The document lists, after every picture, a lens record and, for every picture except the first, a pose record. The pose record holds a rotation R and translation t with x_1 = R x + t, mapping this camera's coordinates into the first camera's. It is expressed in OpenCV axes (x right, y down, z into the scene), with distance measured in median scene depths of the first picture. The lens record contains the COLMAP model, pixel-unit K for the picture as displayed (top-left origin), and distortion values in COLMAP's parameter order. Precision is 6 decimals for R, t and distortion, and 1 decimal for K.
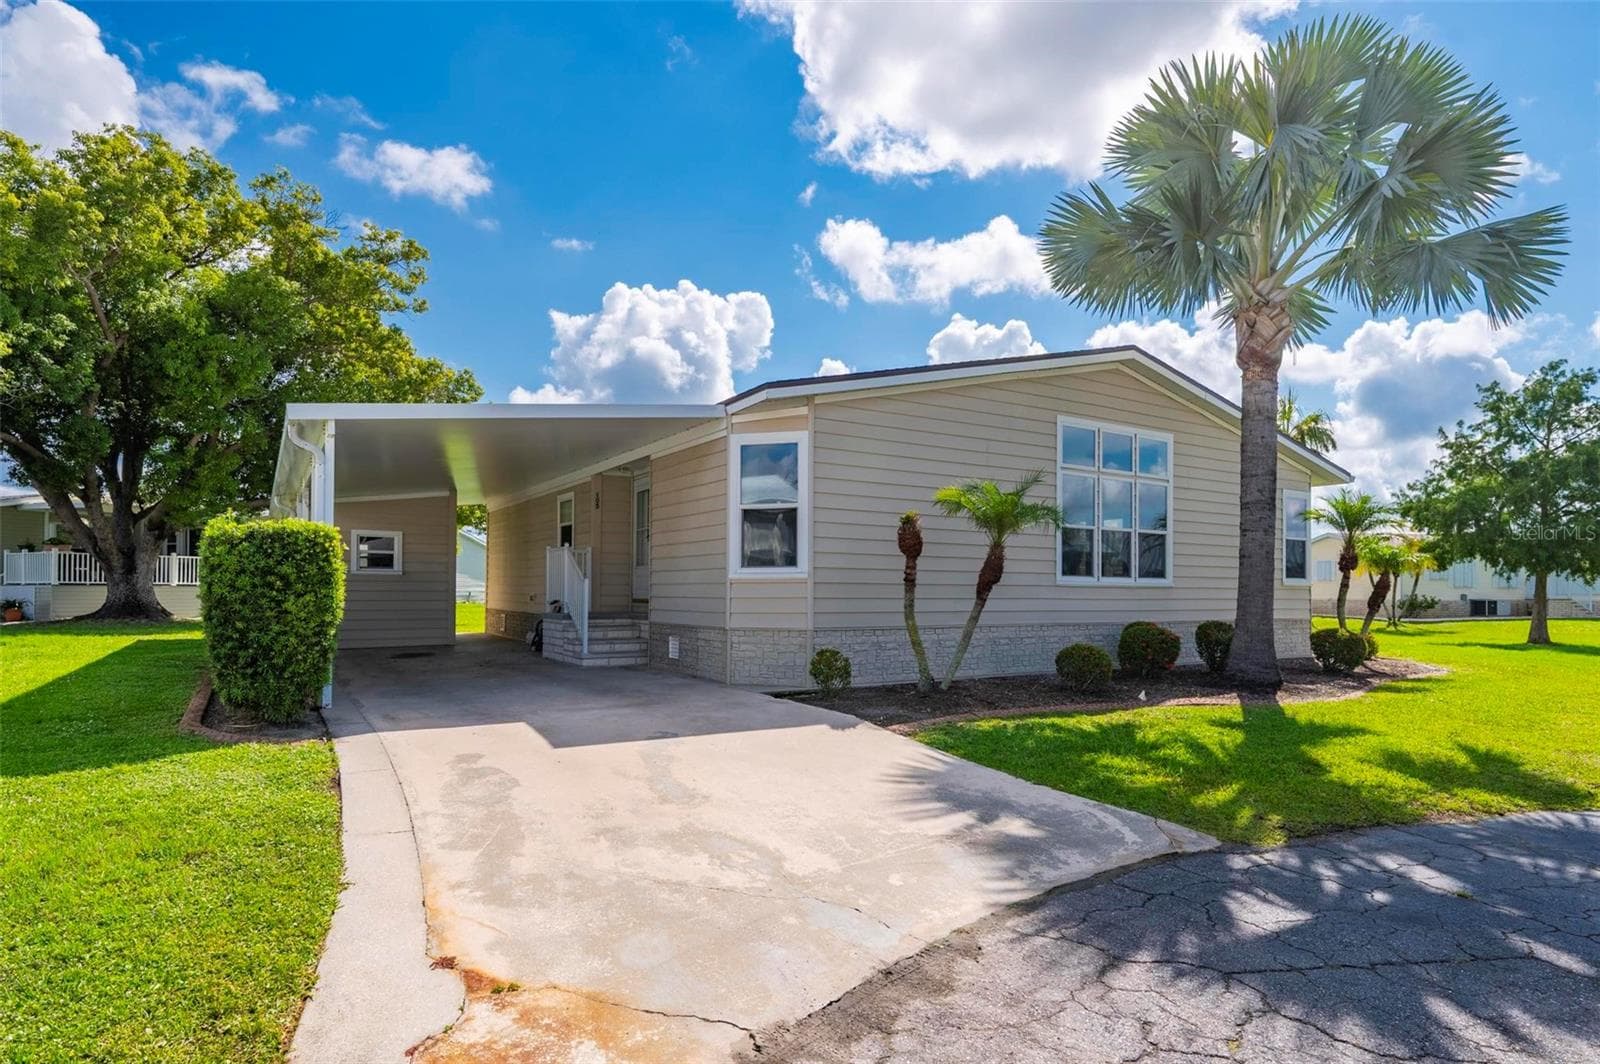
lens RADIAL K [[866.5, 0, 807.3], [0, 866.5, 589.6], [0, 0, 1]] dist [-0.004924, 0.000213]
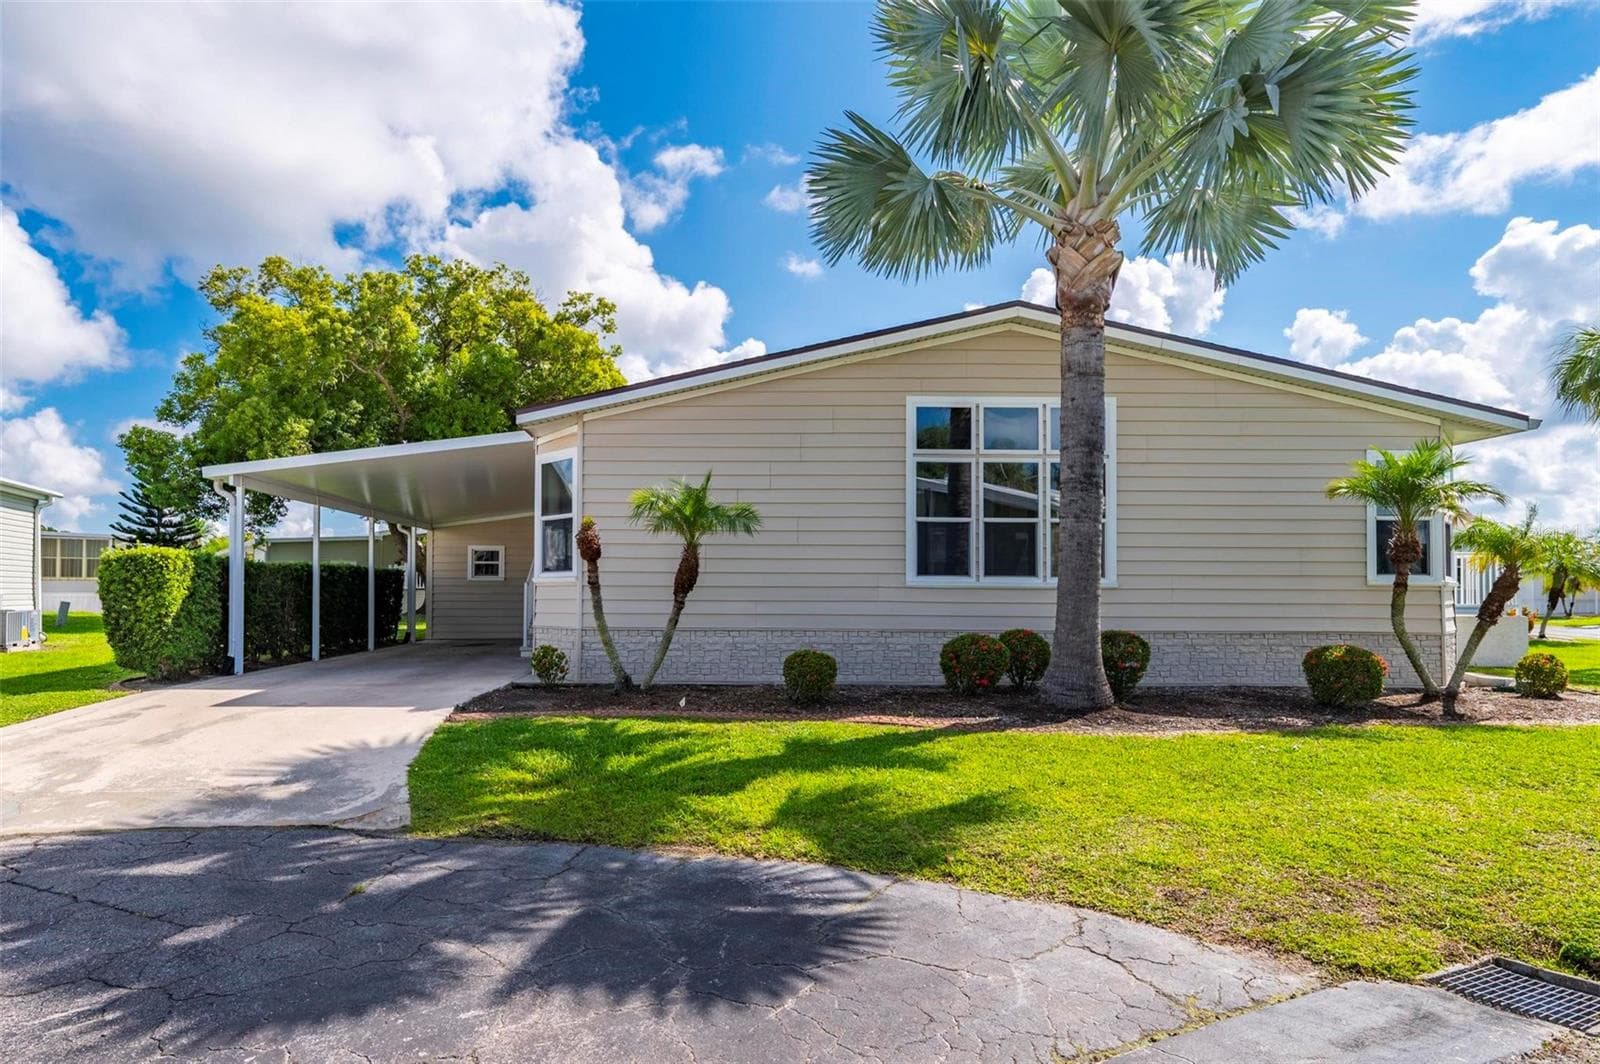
lens RADIAL K [[885.7, 0, 713.6], [0, 885.7, 581.0], [0, 0, 1]] dist [-0.004272, 0.001397]
pose [[0.843173, -0.008532, -0.537574, 0.689902], [0.001312, 0.999904, -0.013812, 0.001523], [0.537640, 0.010940, 0.843103, 0.141981]]
